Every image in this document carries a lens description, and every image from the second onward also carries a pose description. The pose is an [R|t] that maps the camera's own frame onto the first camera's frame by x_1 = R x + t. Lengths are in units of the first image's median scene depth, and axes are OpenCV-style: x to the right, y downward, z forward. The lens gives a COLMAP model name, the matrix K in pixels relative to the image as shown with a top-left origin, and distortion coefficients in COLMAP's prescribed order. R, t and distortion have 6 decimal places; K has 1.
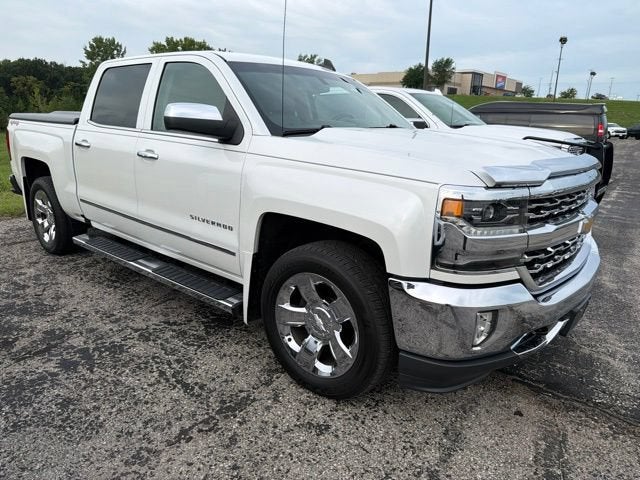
lens RADIAL K [[454.5, 0, 324.1], [0, 454.5, 243.4], [0, 0, 1]] dist [0.018313, -0.027212]
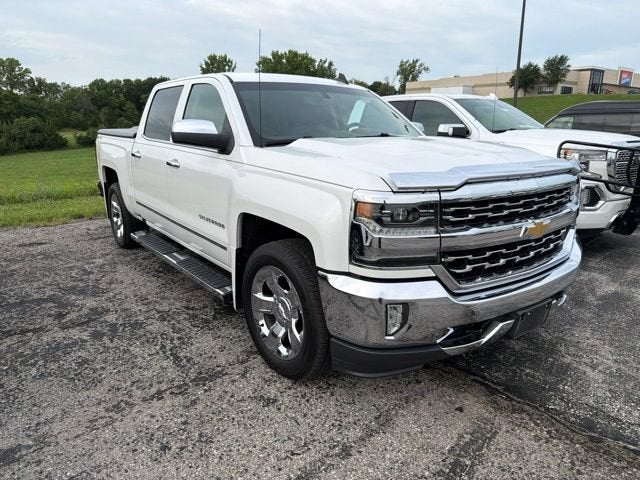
lens RADIAL K [[454.5, 0, 323.6], [0, 454.5, 243.8], [0, 0, 1]] dist [0.018313, -0.027212]
pose [[0.976889, 0.028827, -0.211795, 0.276795], [-0.031445, 0.999465, -0.009002, 0.012370], [0.211422, 0.015454, 0.977273, -0.073445]]
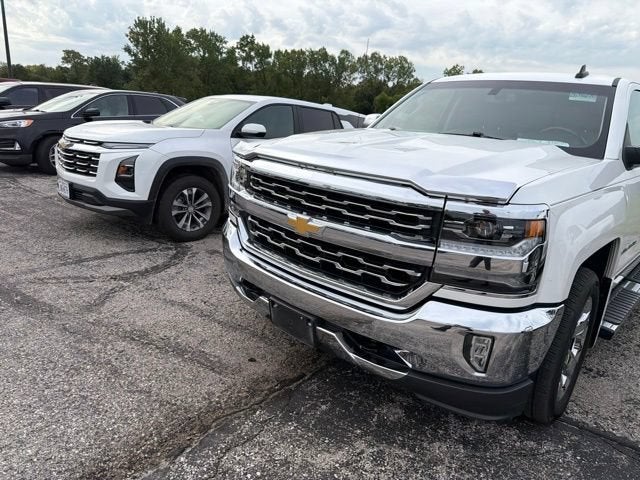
lens RADIAL K [[454.5, 0, 322.4], [0, 454.5, 240.8], [0, 0, 1]] dist [0.018313, -0.027212]
pose [[-0.044089, 0.234803, -0.971042, 1.235094], [-0.332904, 0.912982, 0.235879, -0.203740], [0.941929, 0.333664, 0.037915, 0.851724]]
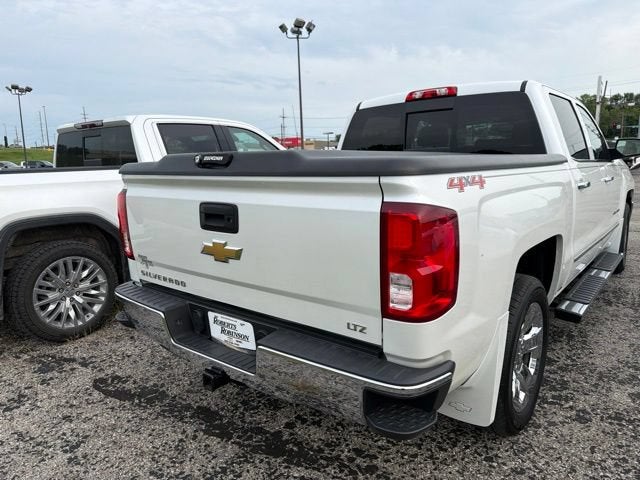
lens RADIAL K [[454.5, 0, 318.2], [0, 454.5, 243.9], [0, 0, 1]] dist [0.018313, -0.027212]
pose [[-0.026877, -0.216527, 0.975907, -1.797876], [0.287143, 0.933444, 0.215014, -0.582353], [-0.957510, 0.286004, 0.037086, 1.967560]]
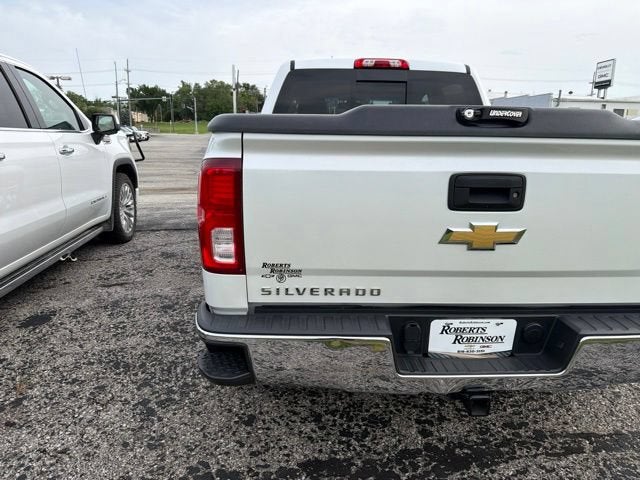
lens RADIAL K [[454.5, 0, 322.2], [0, 454.5, 239.5], [0, 0, 1]] dist [0.018313, -0.027212]
pose [[-0.699325, -0.207051, 0.684160, -1.338074], [0.145903, 0.895631, 0.420187, -0.719738], [-0.699755, 0.393669, -0.596127, 2.614076]]
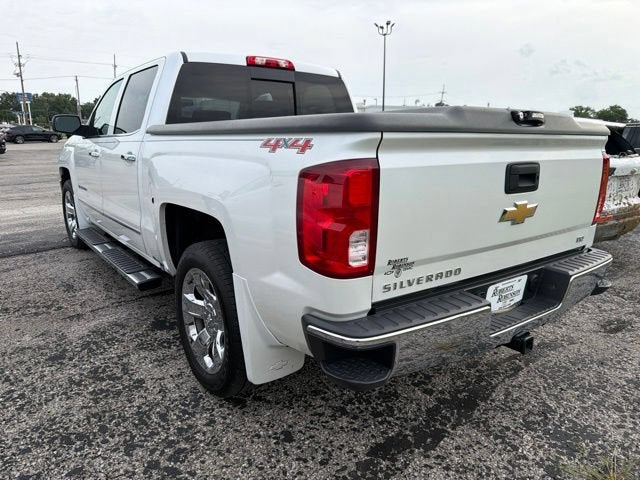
lens RADIAL K [[454.5, 0, 315.1], [0, 454.5, 247.8], [0, 0, 1]] dist [0.018313, -0.027212]
pose [[-0.975265, -0.092885, 0.200575, -0.933549], [0.015792, 0.875823, 0.482374, -0.758959], [-0.220473, 0.473610, -0.852693, 2.840340]]
